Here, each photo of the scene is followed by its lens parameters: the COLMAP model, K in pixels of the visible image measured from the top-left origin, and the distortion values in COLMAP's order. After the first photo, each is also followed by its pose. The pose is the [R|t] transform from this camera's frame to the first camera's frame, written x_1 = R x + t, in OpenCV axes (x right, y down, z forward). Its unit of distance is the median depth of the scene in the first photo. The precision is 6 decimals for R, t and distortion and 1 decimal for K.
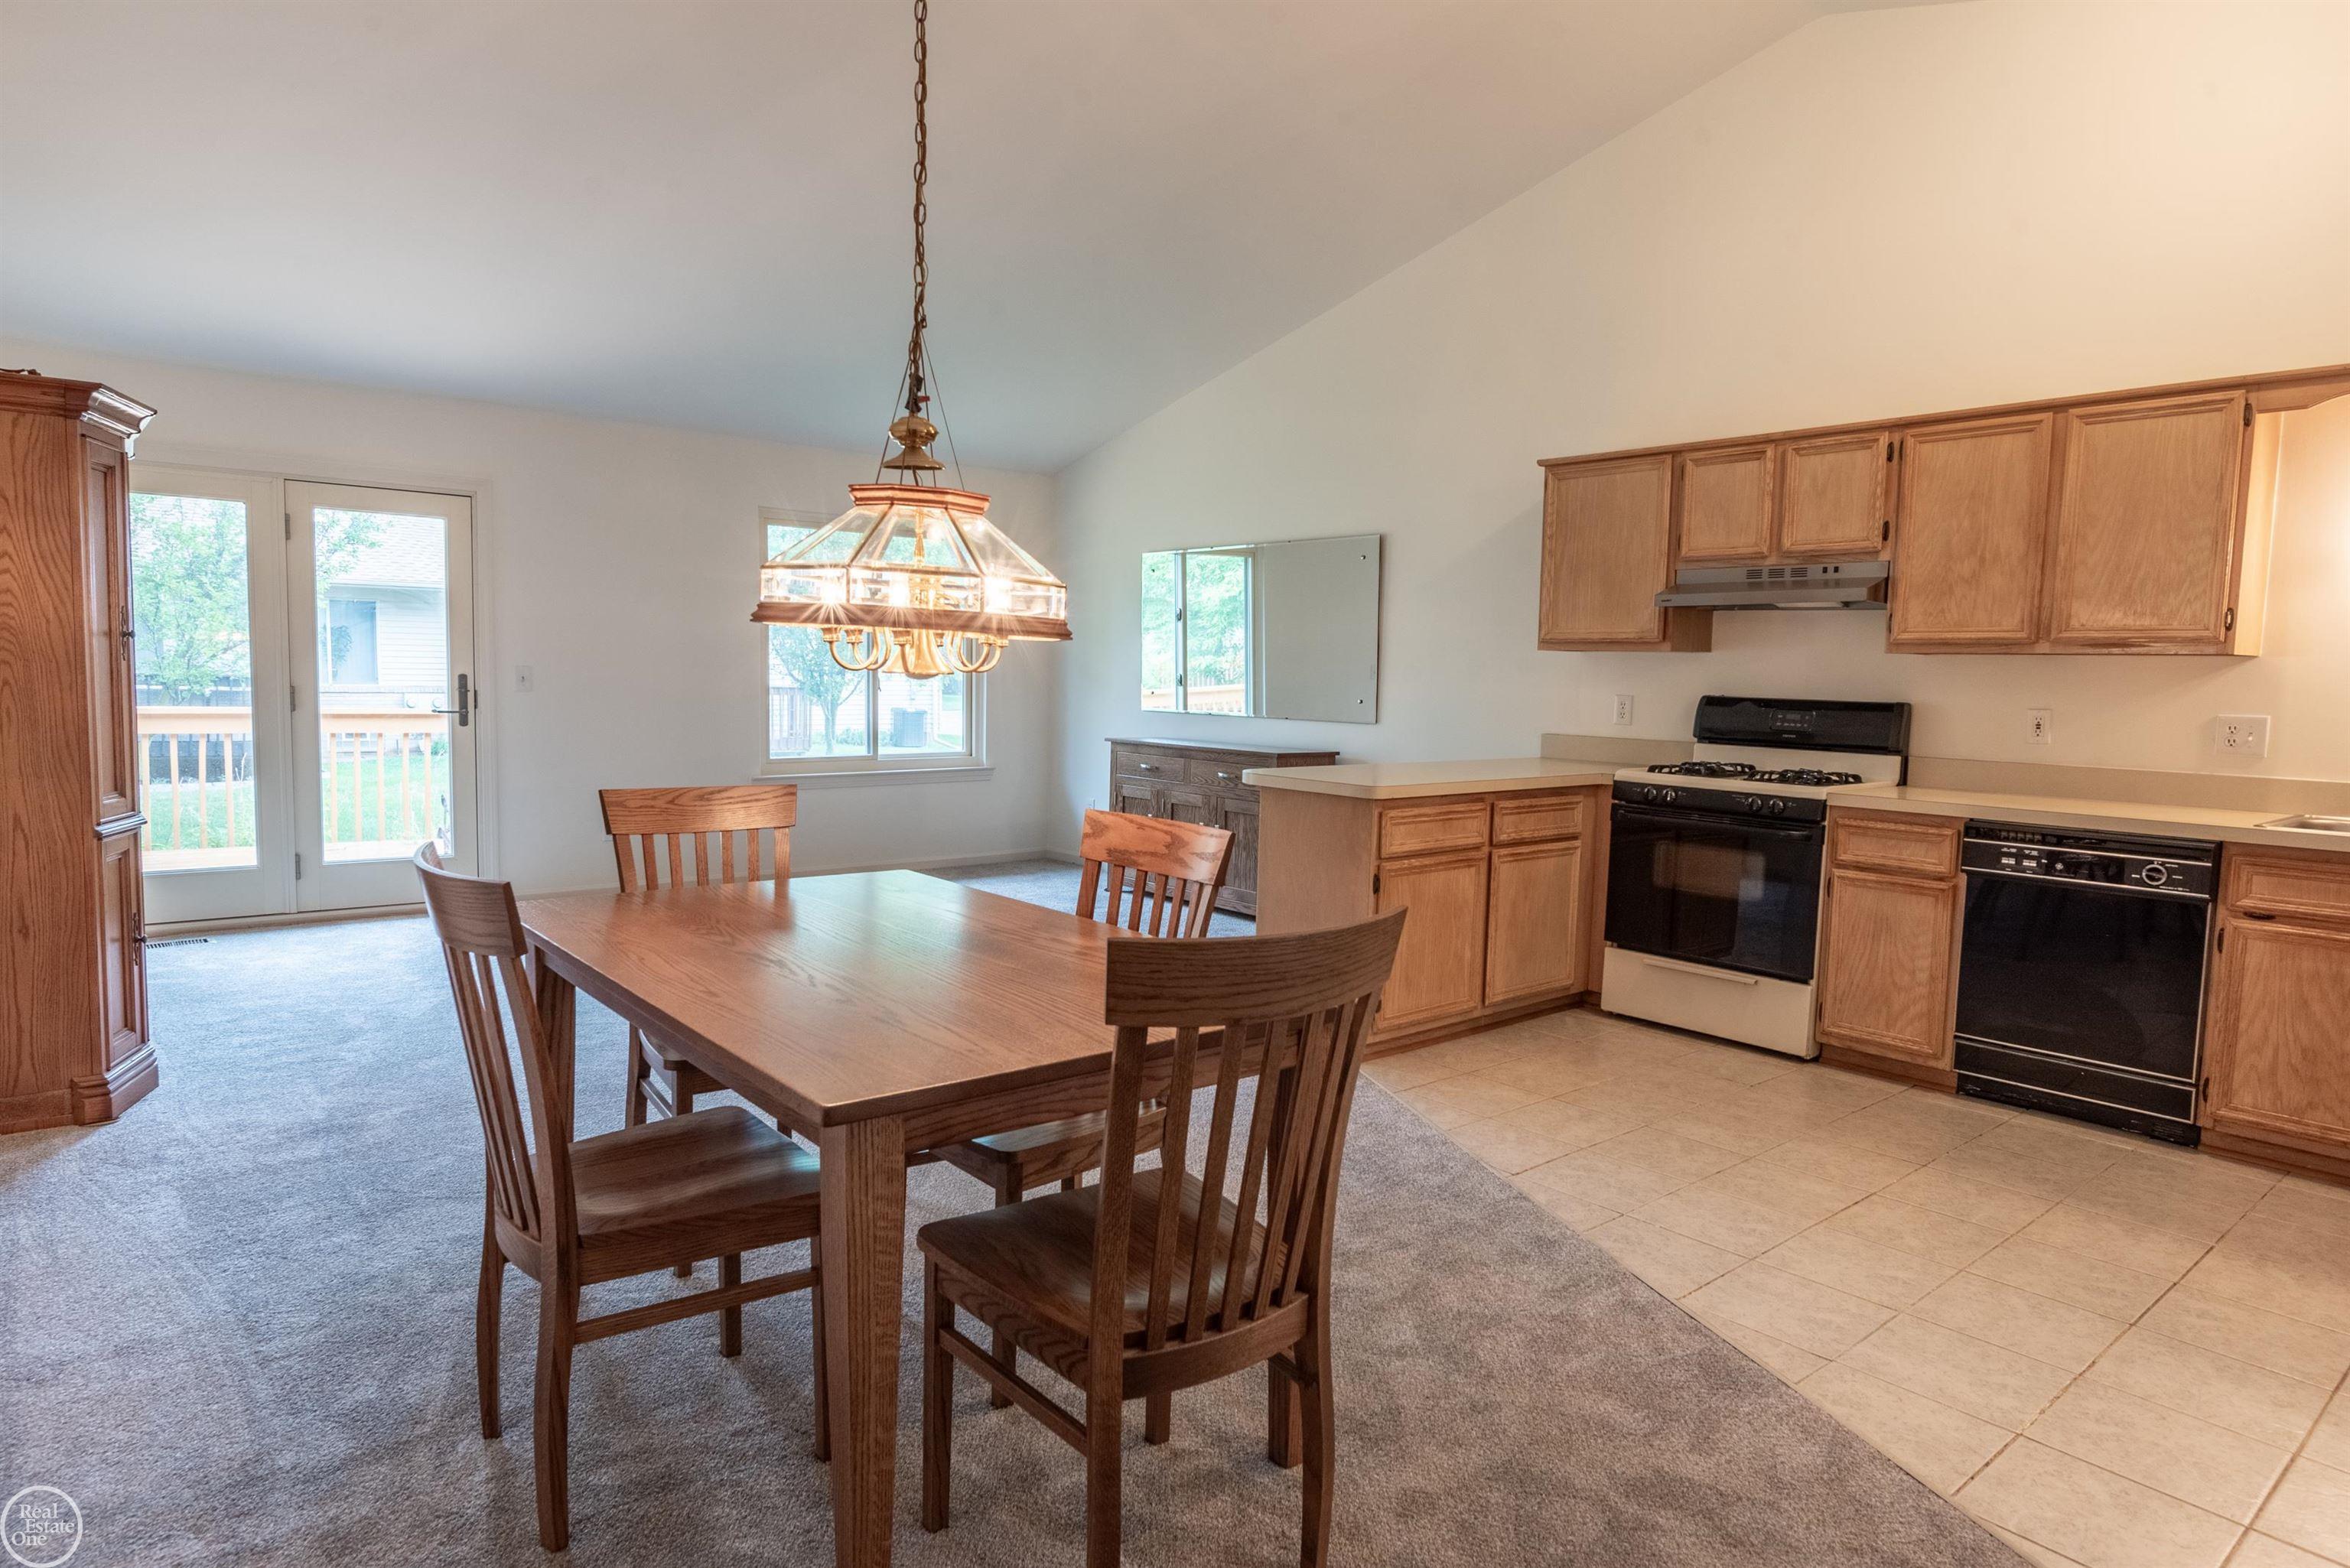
lens RADIAL K [[1342.6, 0, 1175.0], [0, 1342.6, 784.0], [0, 0, 1]] dist [-0.004814, -0.000284]
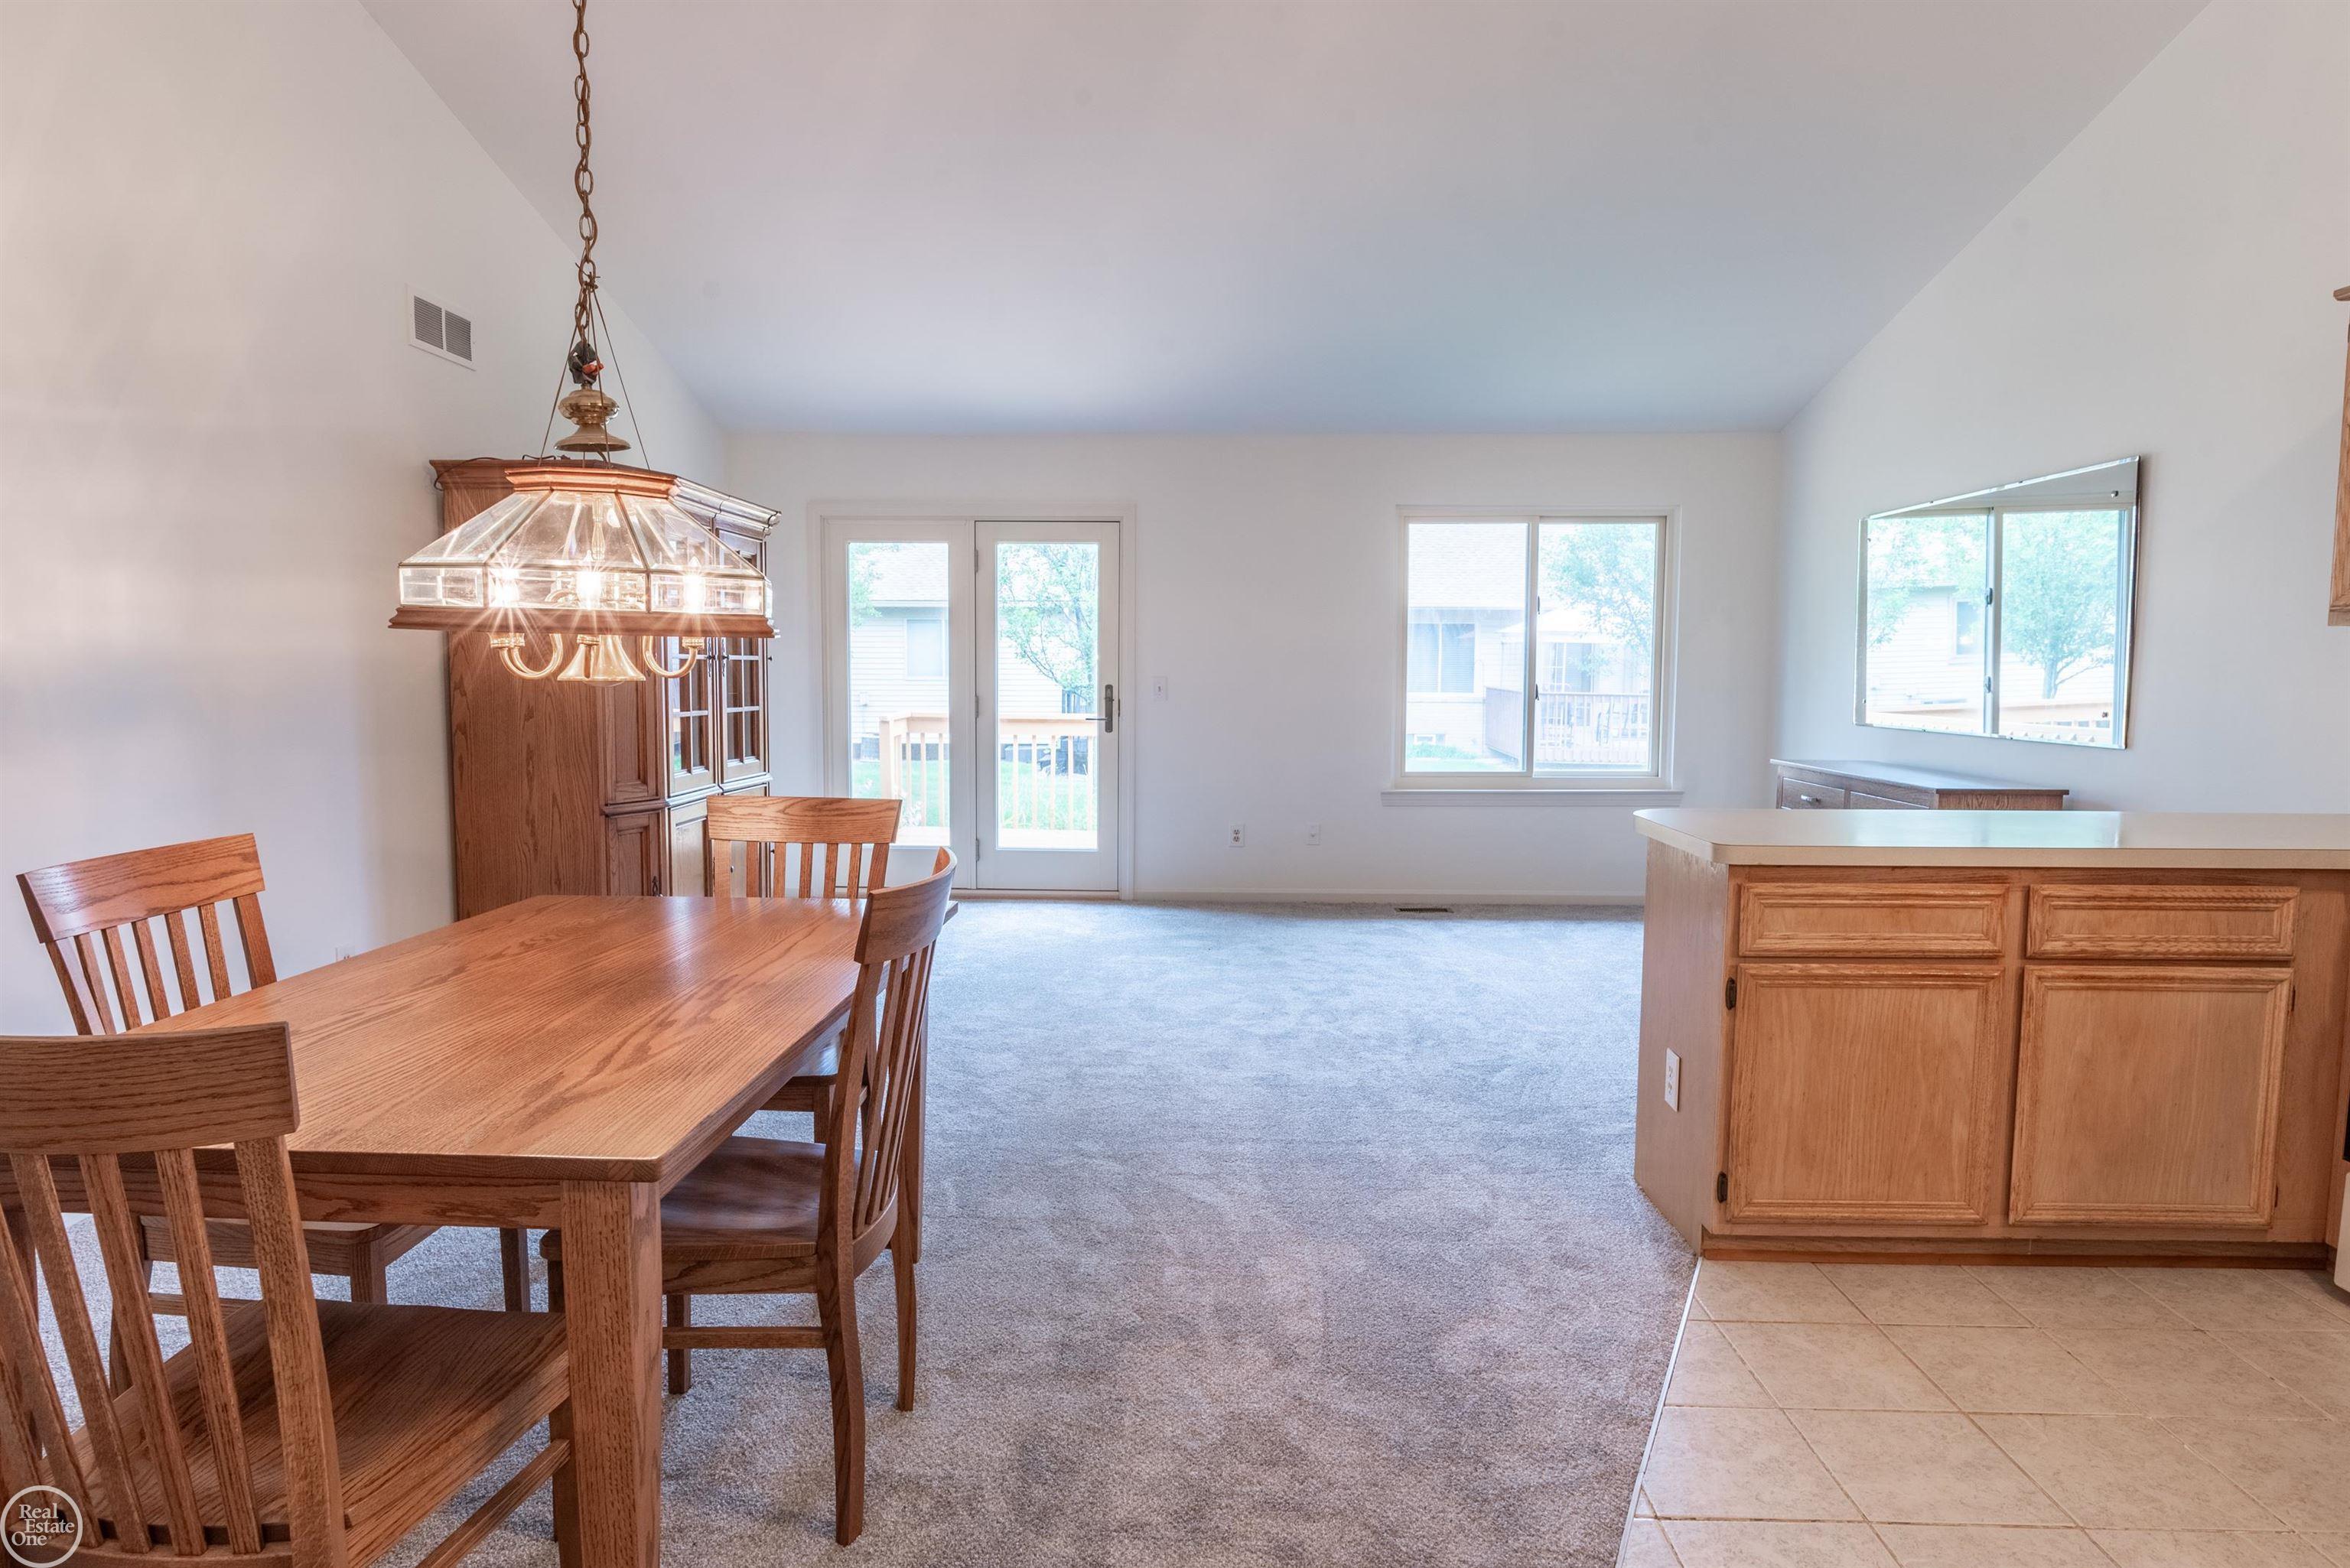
lens RADIAL K [[1356.3, 0, 1175.0], [0, 1356.3, 784.0], [0, 0, 1]] dist [-0.003316, 0.000228]
pose [[0.745866, 0.039952, -0.664897, 0.352937], [-0.044722, 0.998951, 0.009857, -0.020164], [0.664593, 0.022384, 0.746870, 0.301100]]
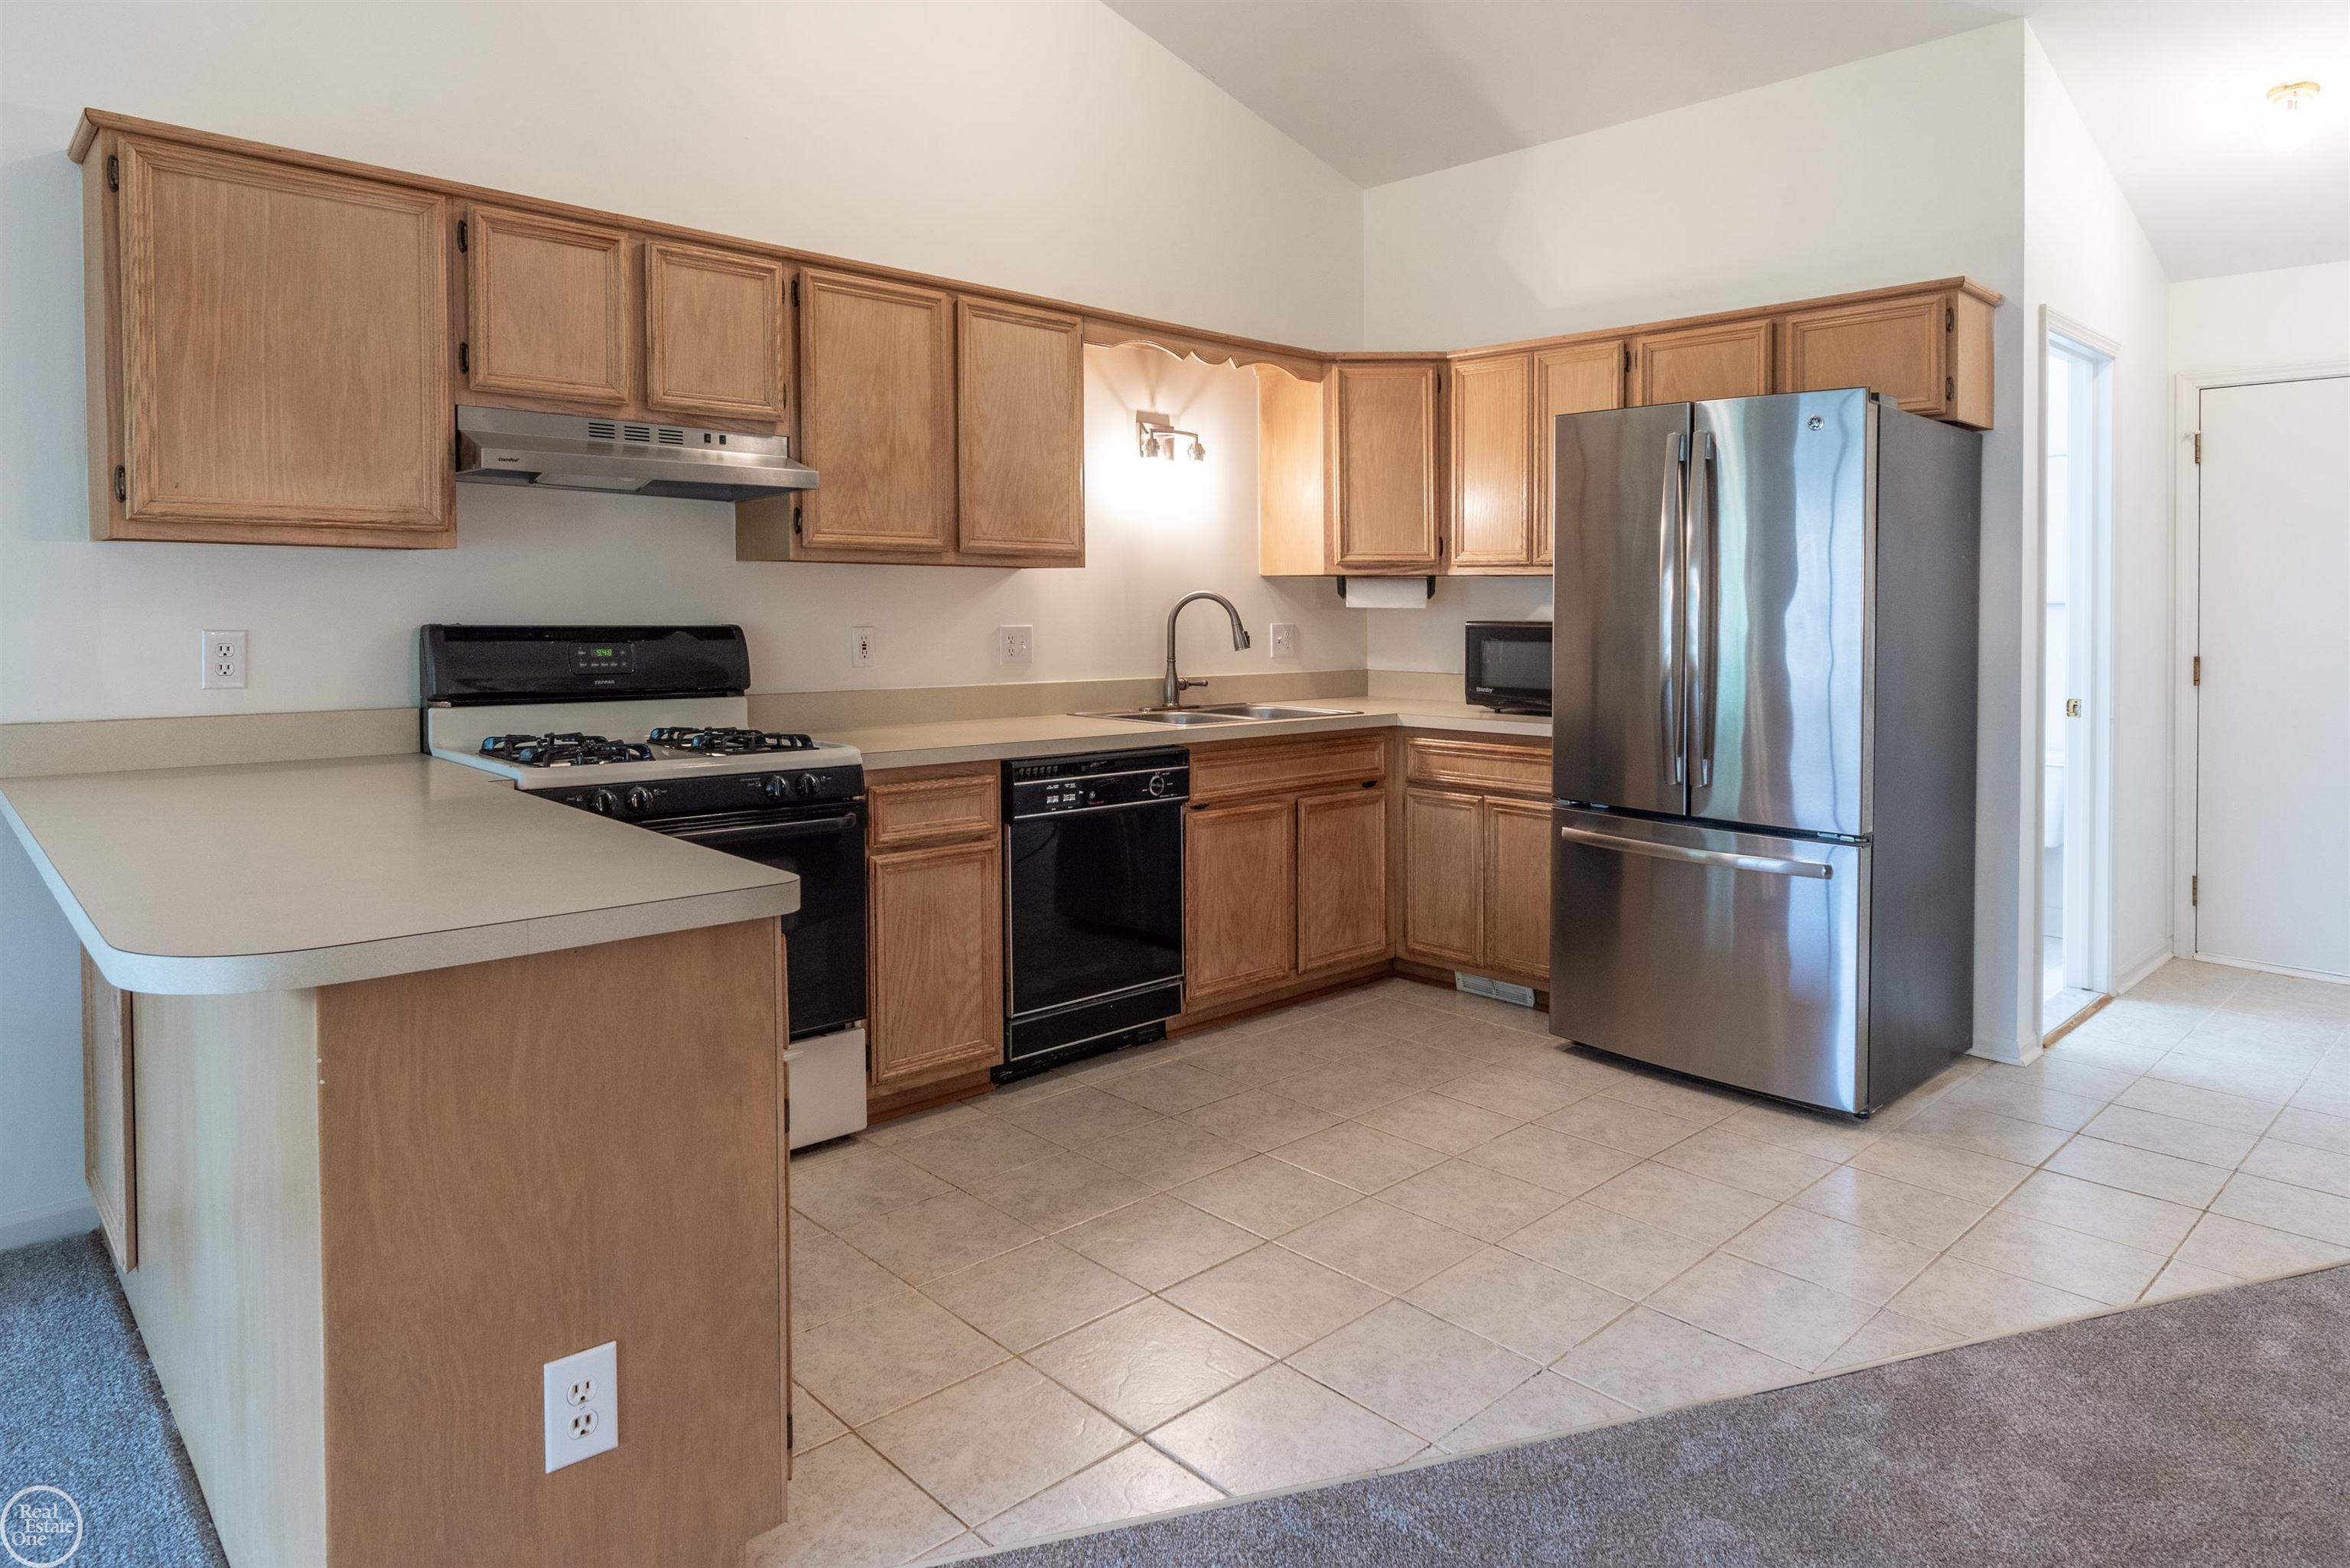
lens RADIAL K [[1402.9, 0, 1205.0], [0, 1402.9, 644.2], [0, 0, 1]] dist [-0.019633, -0.000256]
pose [[-0.063390, -0.046425, 0.996908, -0.266217], [0.079843, 0.995480, 0.051435, -0.074270], [-0.994790, 0.082856, -0.059397, 0.835880]]
